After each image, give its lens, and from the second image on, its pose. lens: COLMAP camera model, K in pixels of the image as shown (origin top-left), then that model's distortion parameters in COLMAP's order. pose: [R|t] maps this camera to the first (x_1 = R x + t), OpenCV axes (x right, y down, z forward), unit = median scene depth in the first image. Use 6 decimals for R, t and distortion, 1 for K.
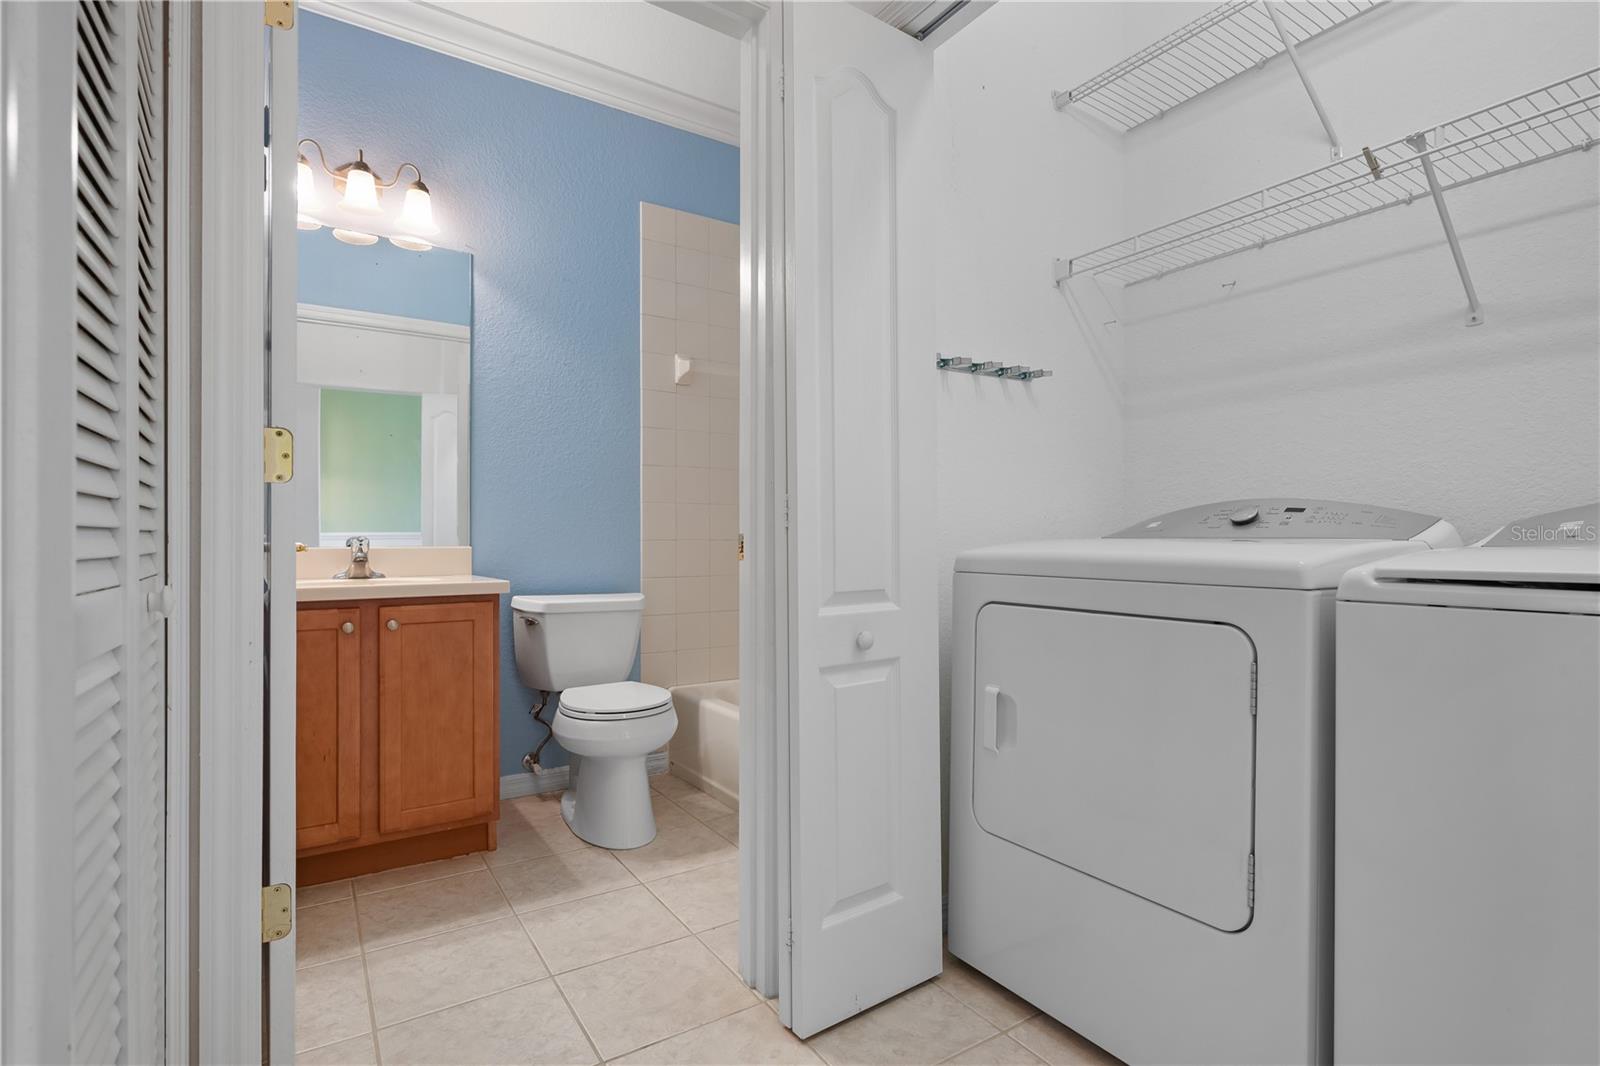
lens RADIAL K [[791.1, 0, 809.3], [0, 791.1, 533.9], [0, 0, 1]] dist [-0.001047, -0.000712]
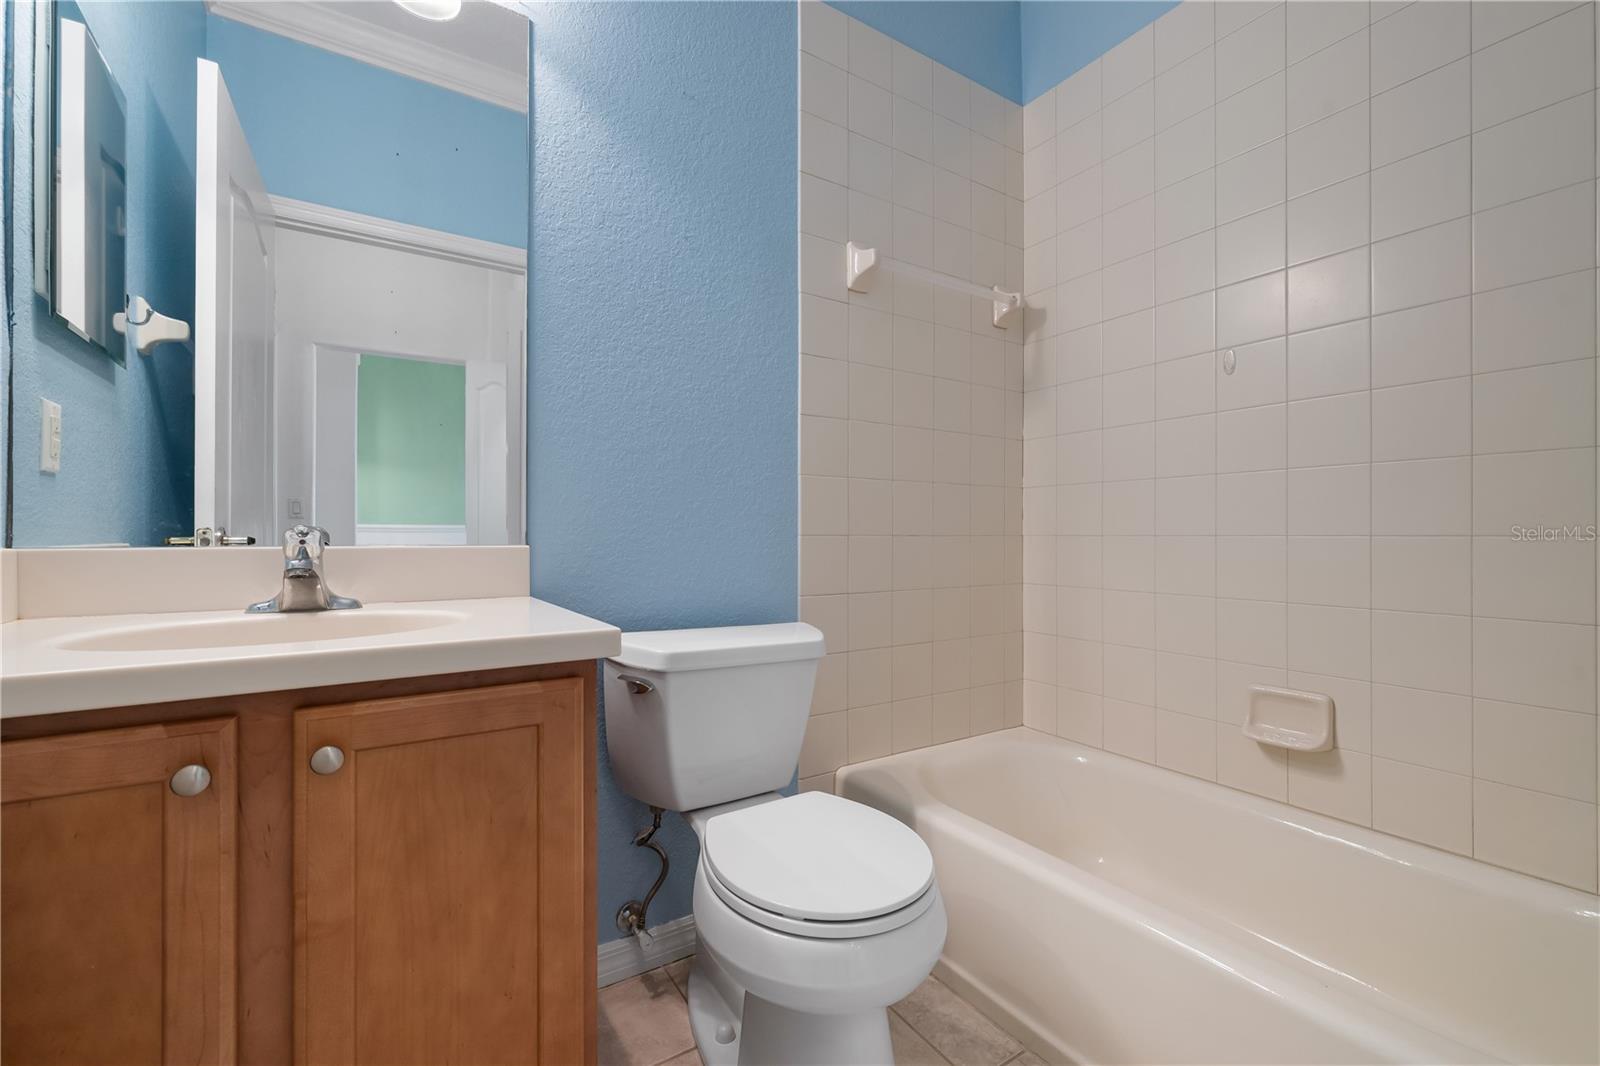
lens RADIAL K [[690.2, 0, 806.3], [0, 690.2, 535.2], [0, 0, 1]] dist [-0.000339, -0.000352]
pose [[0.999920, 0.005180, -0.011562, -0.236023], [-0.005079, 0.999949, 0.008707, 0.003828], [0.011606, -0.008648, 0.999895, 0.538497]]
